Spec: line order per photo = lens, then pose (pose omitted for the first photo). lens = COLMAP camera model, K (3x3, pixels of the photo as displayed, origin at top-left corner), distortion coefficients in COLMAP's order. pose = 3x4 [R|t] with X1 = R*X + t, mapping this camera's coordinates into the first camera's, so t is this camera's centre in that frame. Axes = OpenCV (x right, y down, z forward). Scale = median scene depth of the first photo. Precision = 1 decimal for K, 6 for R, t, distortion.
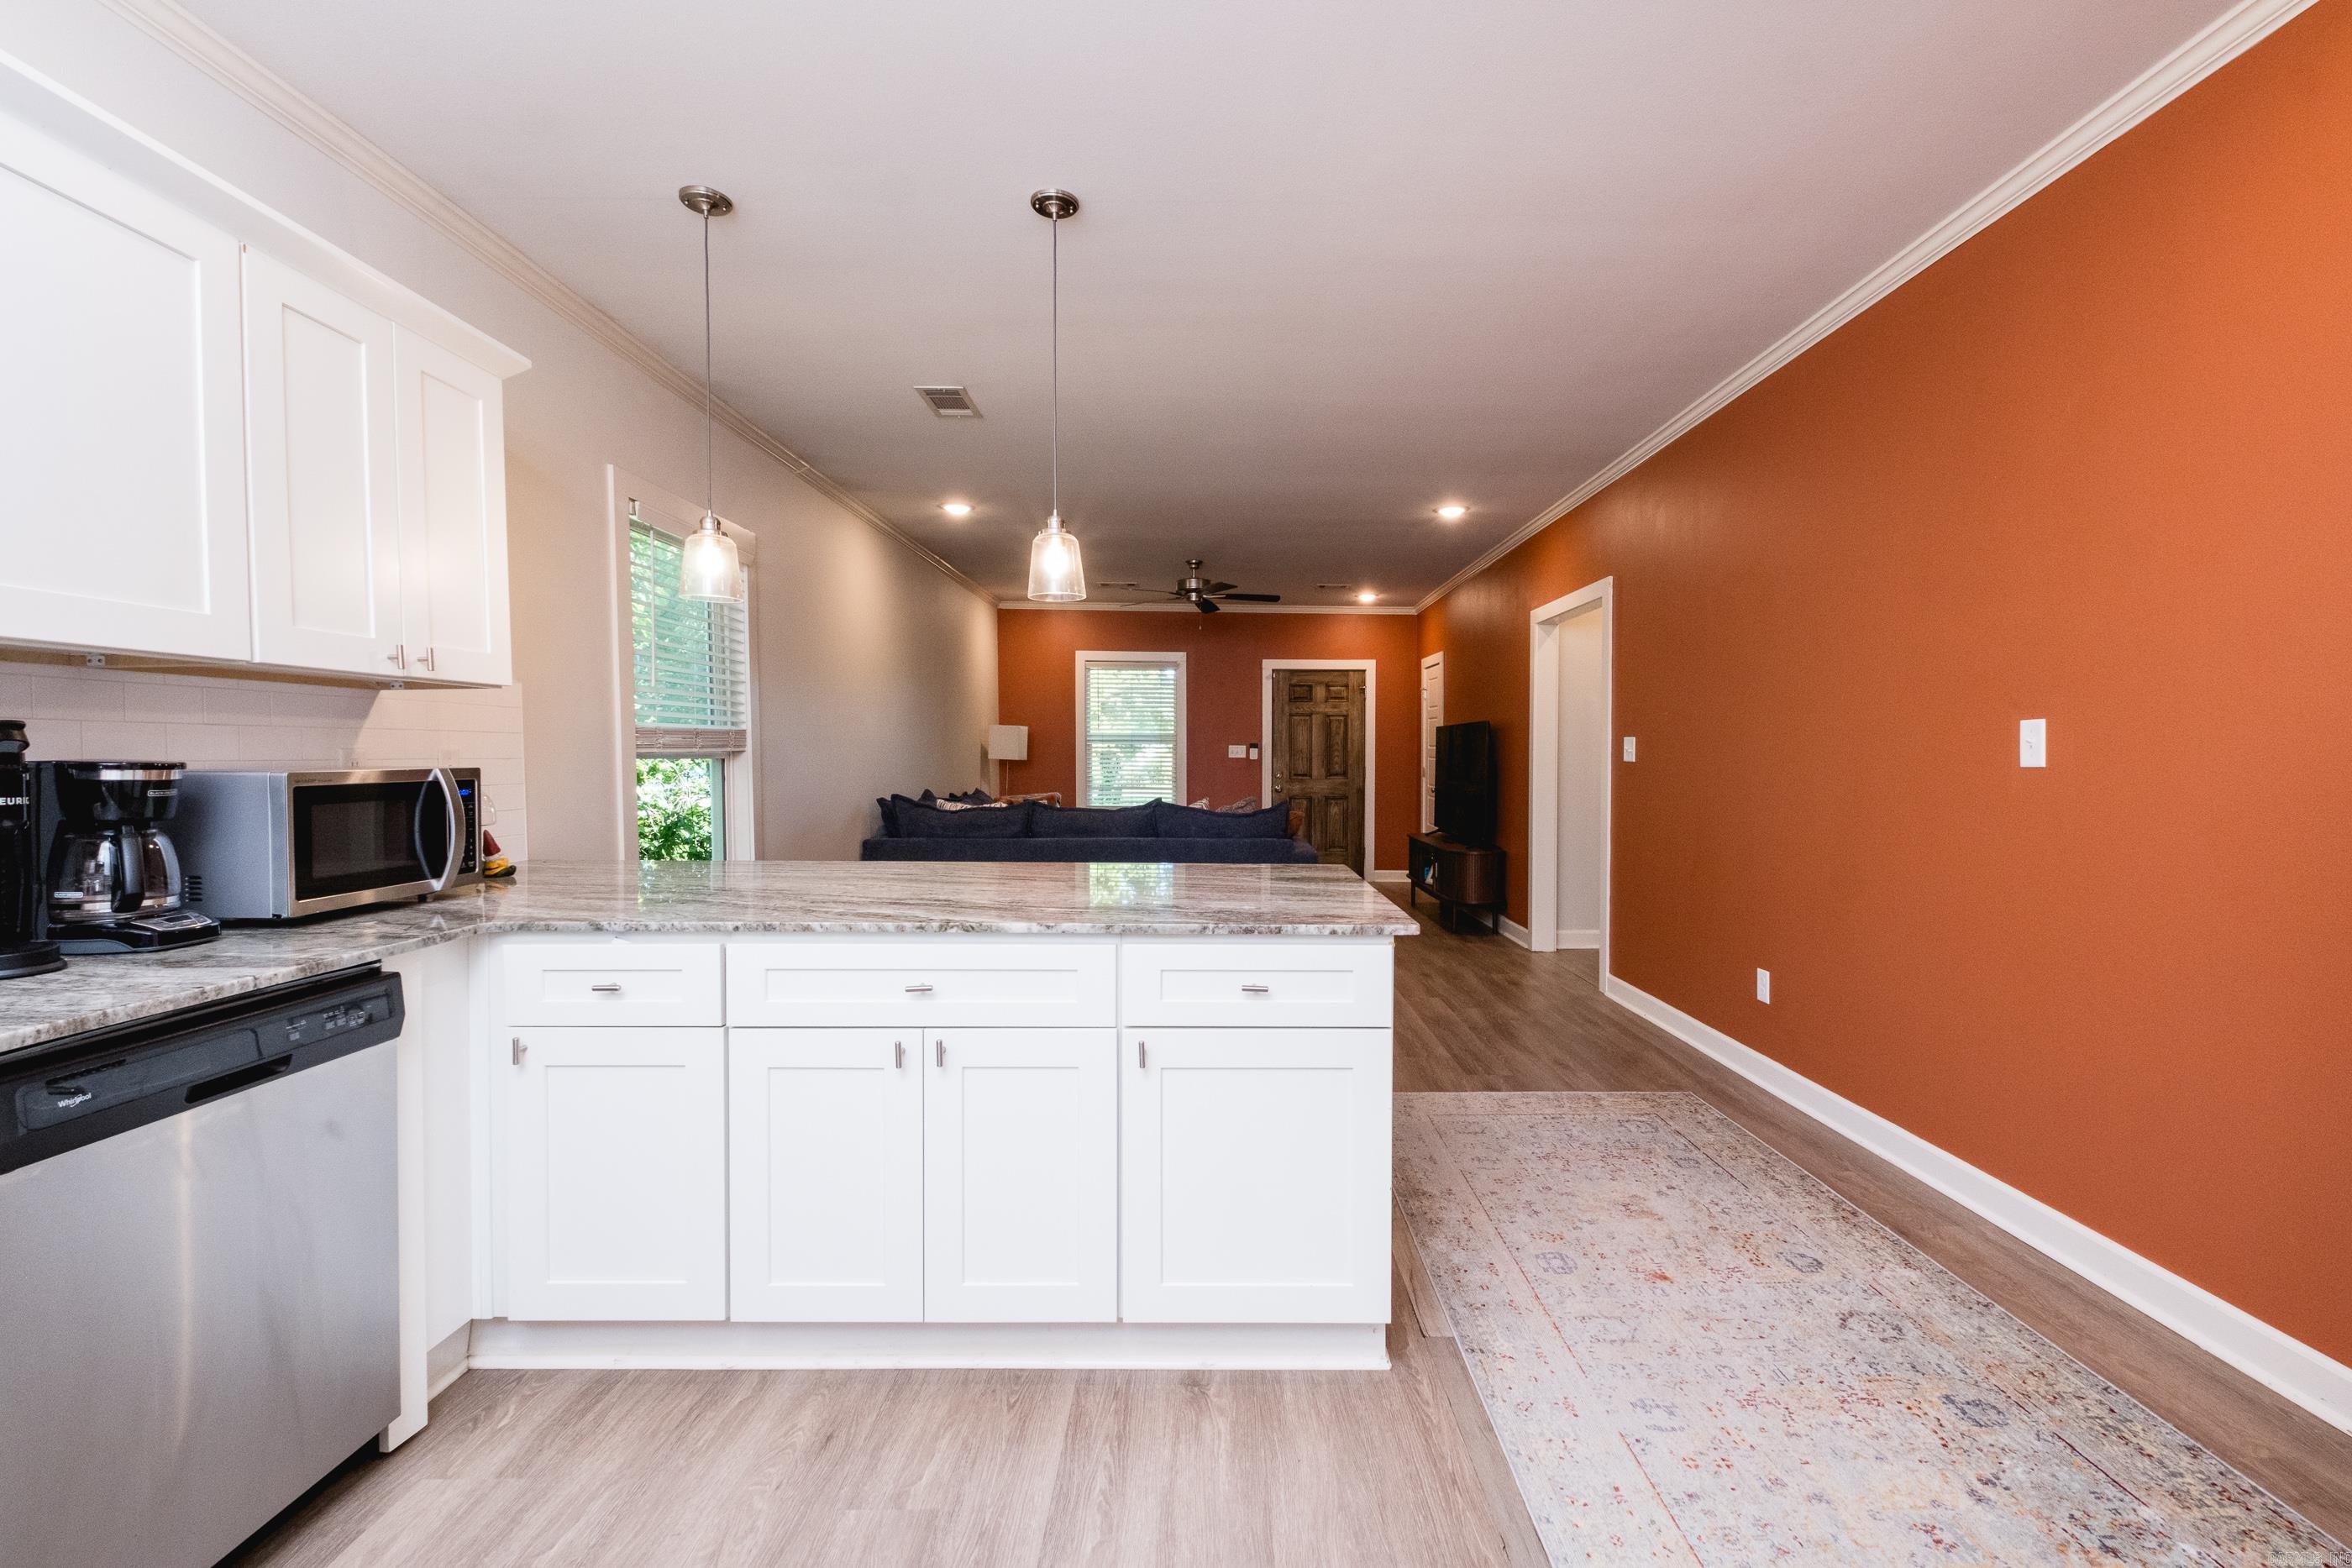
lens RADIAL K [[1014.4, 0, 1212.7], [0, 1014.4, 784.7], [0, 0, 1]] dist [0.017433, -0.010298]
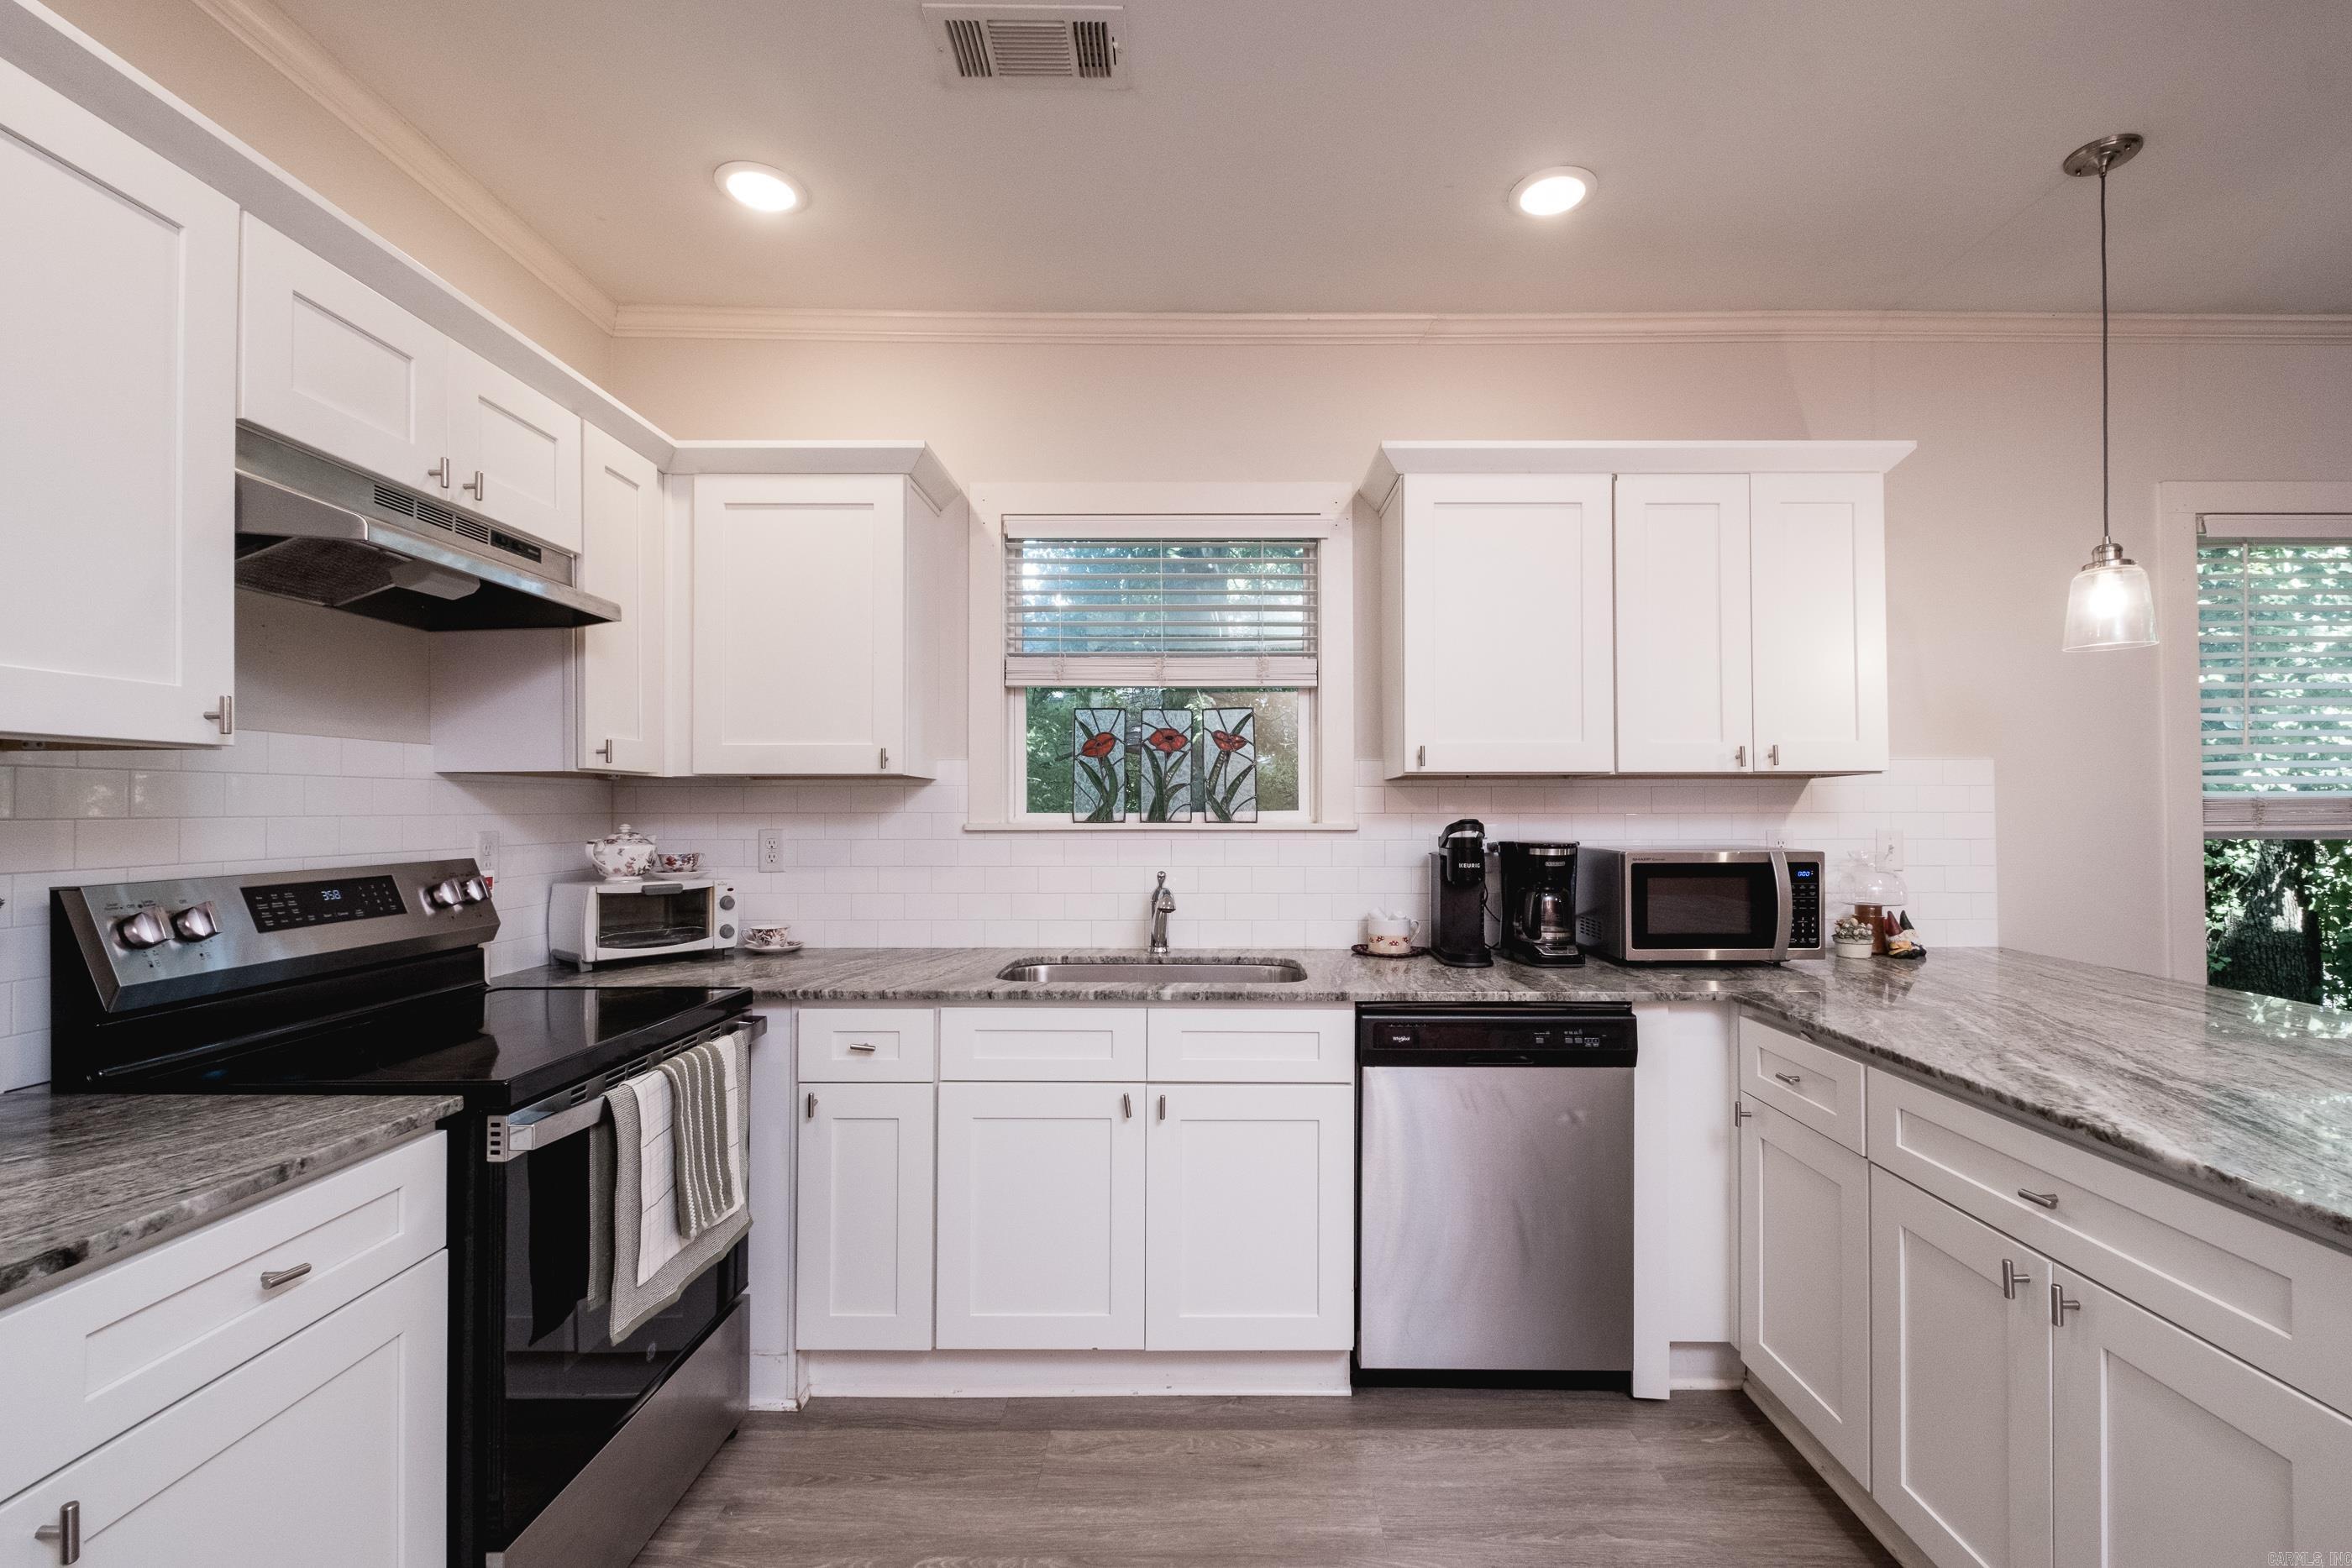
lens RADIAL K [[1020.2, 0, 1209.8], [0, 1020.2, 800.3], [0, 0, 1]] dist [0.002038, 0.000013]
pose [[-0.002153, -0.008128, -0.999965, 0.084201], [-0.028970, 0.999548, -0.008062, -0.009994], [0.999578, 0.028951, -0.002387, 0.085137]]
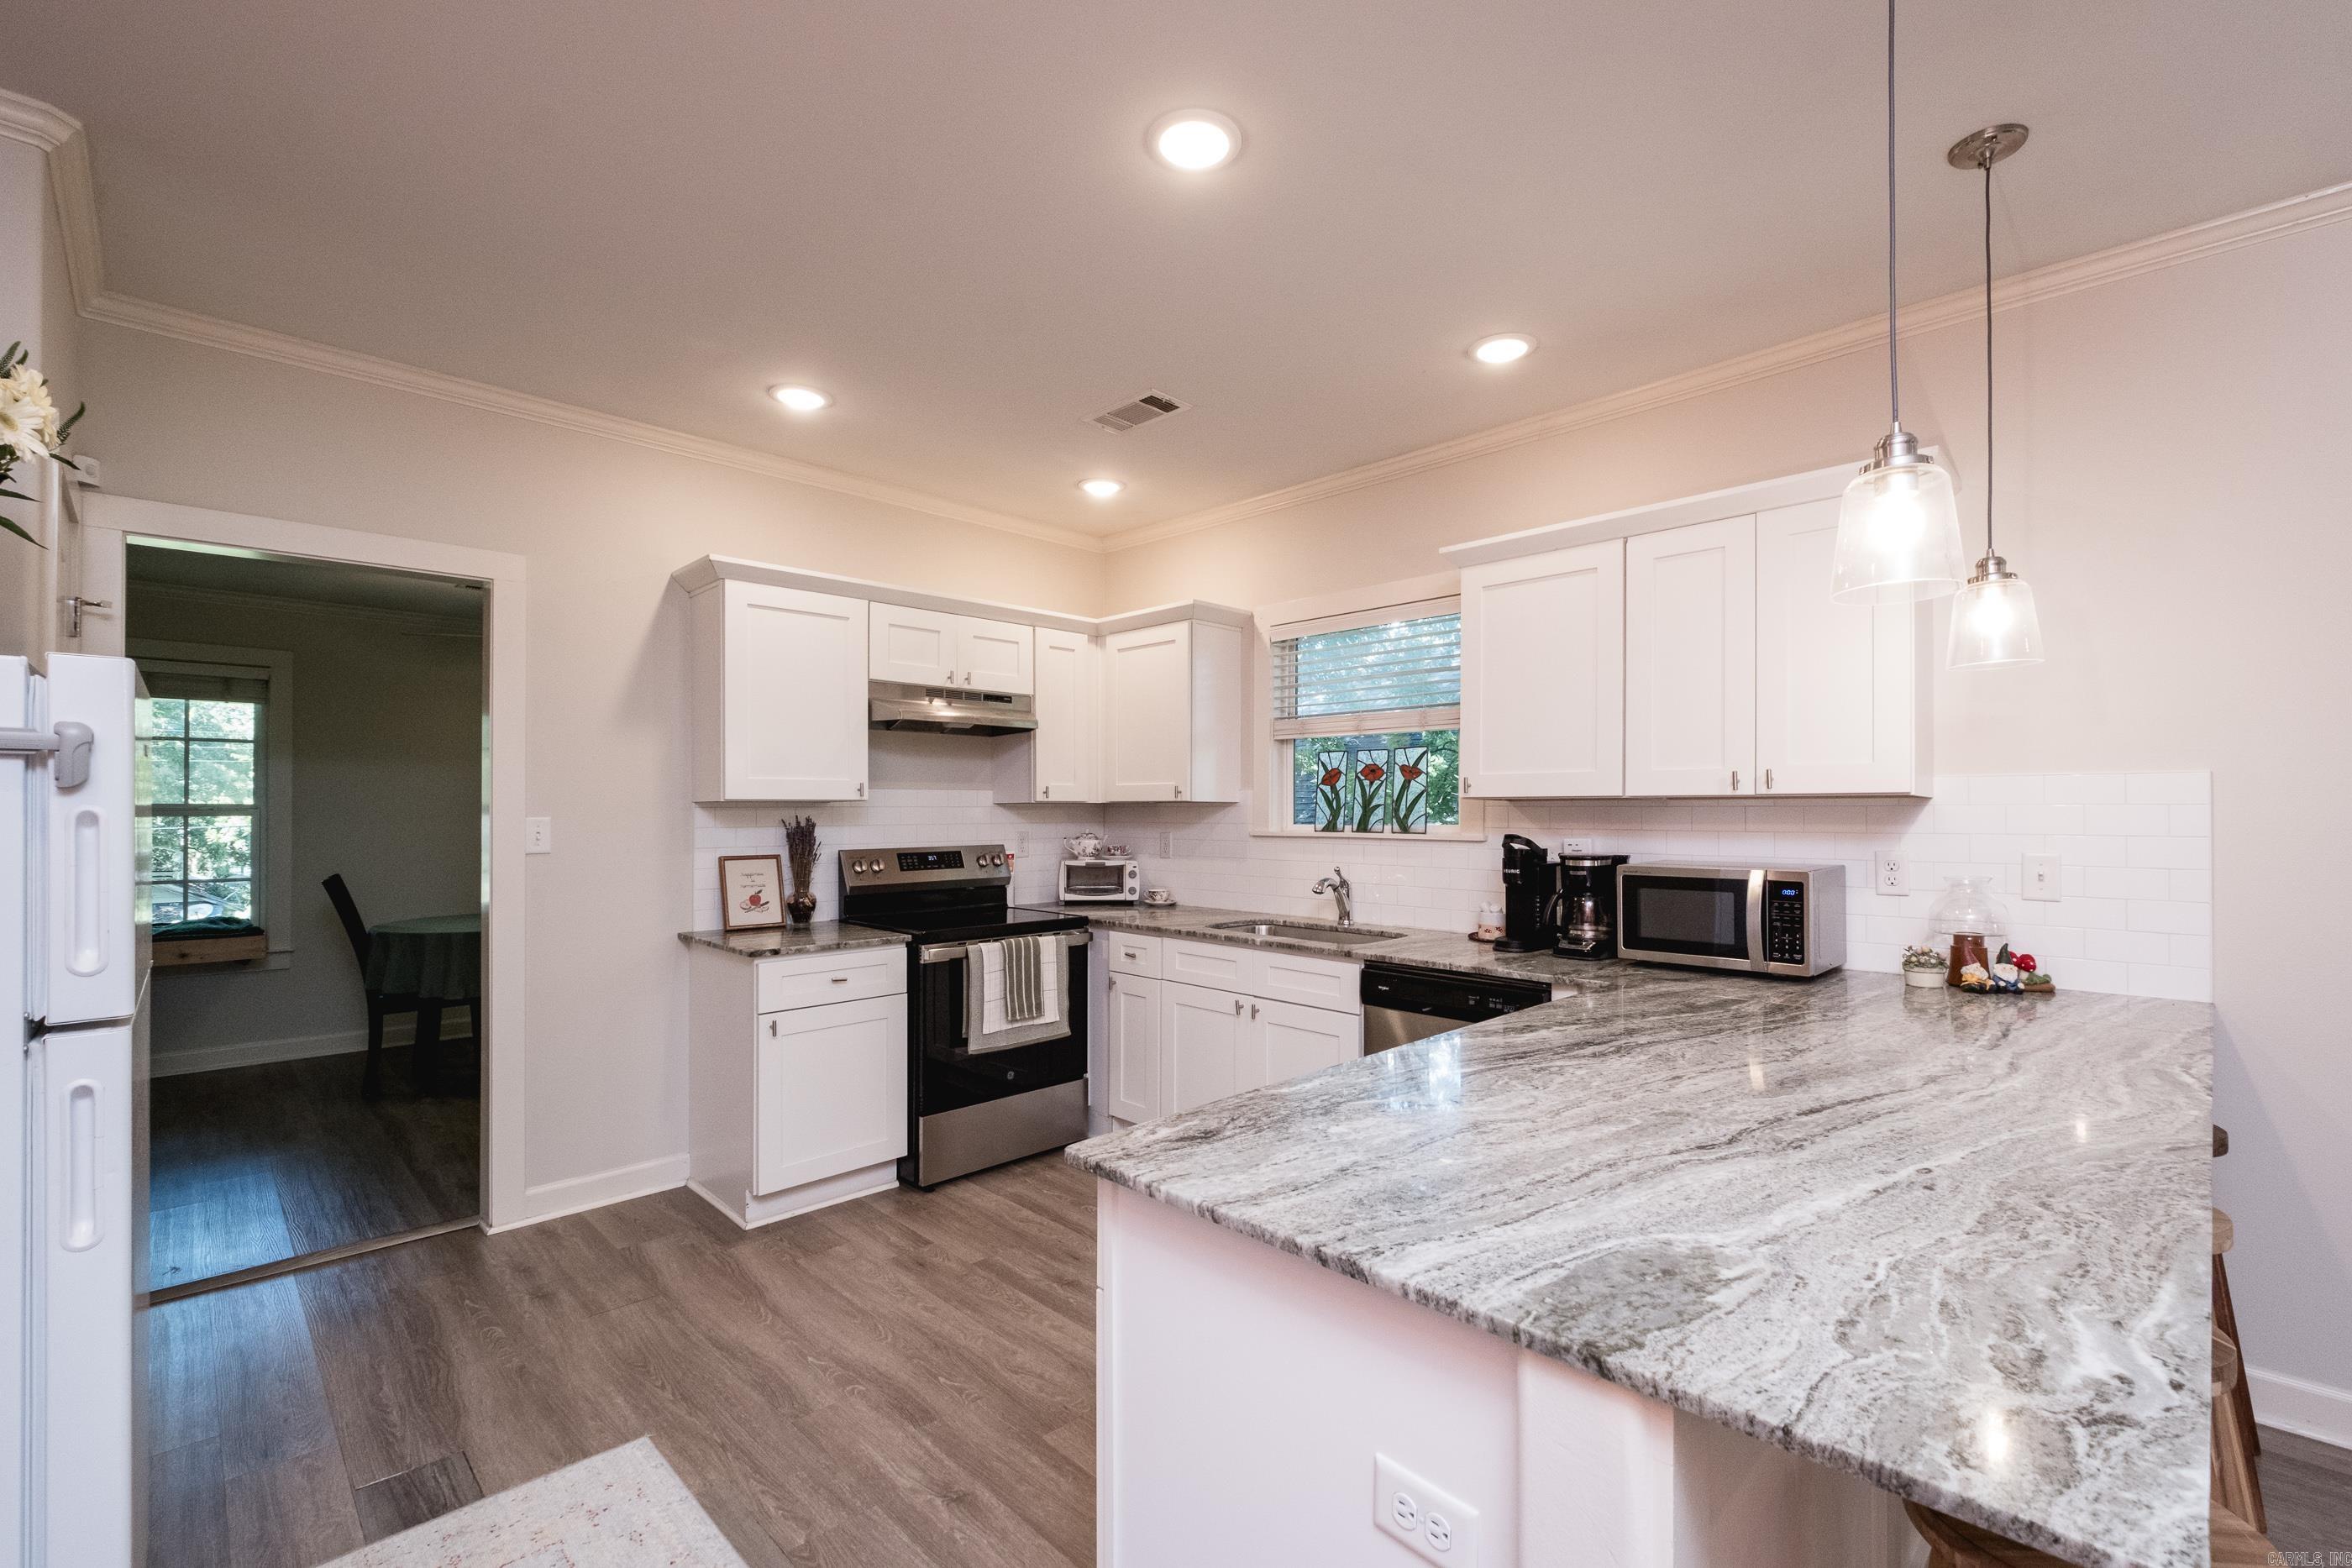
lens RADIAL K [[1012.0, 0, 1179.5], [0, 1012.0, 796.9], [0, 0, 1]] dist [0.000325, -0.000010]
pose [[-0.713710, -0.007249, -0.700404, 0.127294], [-0.019955, 0.999751, 0.009988, -0.022347], [0.700157, 0.021105, -0.713677, 0.309186]]
